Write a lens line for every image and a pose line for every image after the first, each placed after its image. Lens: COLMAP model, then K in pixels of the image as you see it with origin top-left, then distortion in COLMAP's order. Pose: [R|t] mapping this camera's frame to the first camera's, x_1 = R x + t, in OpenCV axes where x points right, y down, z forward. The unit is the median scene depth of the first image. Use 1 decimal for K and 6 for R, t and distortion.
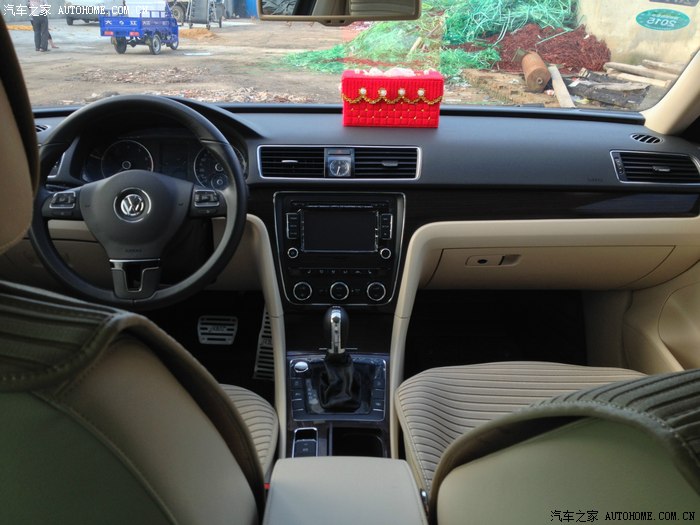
lens RADIAL K [[699.7, 0, 350.0], [0, 699.7, 262.5], [0, 0, 1]] dist [-0.001161, -0.004621]
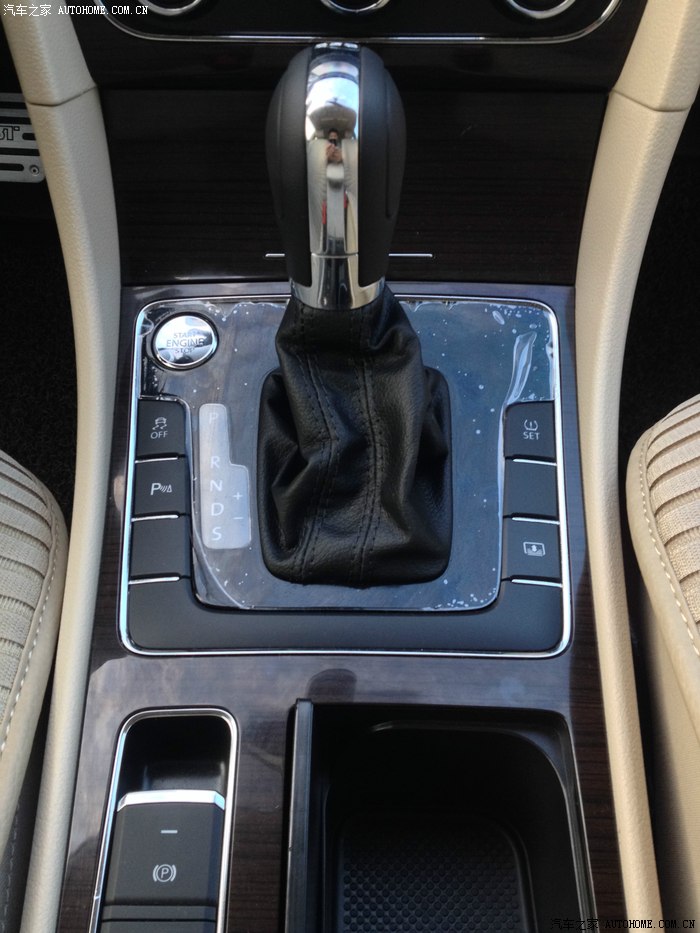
lens RADIAL K [[932.6, 0, 350.0], [0, 932.6, 466.5], [0, 0, 1]] dist [-0.001161, -0.004621]
pose [[0.999503, 0.011811, -0.029230, -0.007476], [0.002525, 0.894194, 0.447673, 0.053464], [0.031425, -0.447525, 0.893719, 0.746585]]
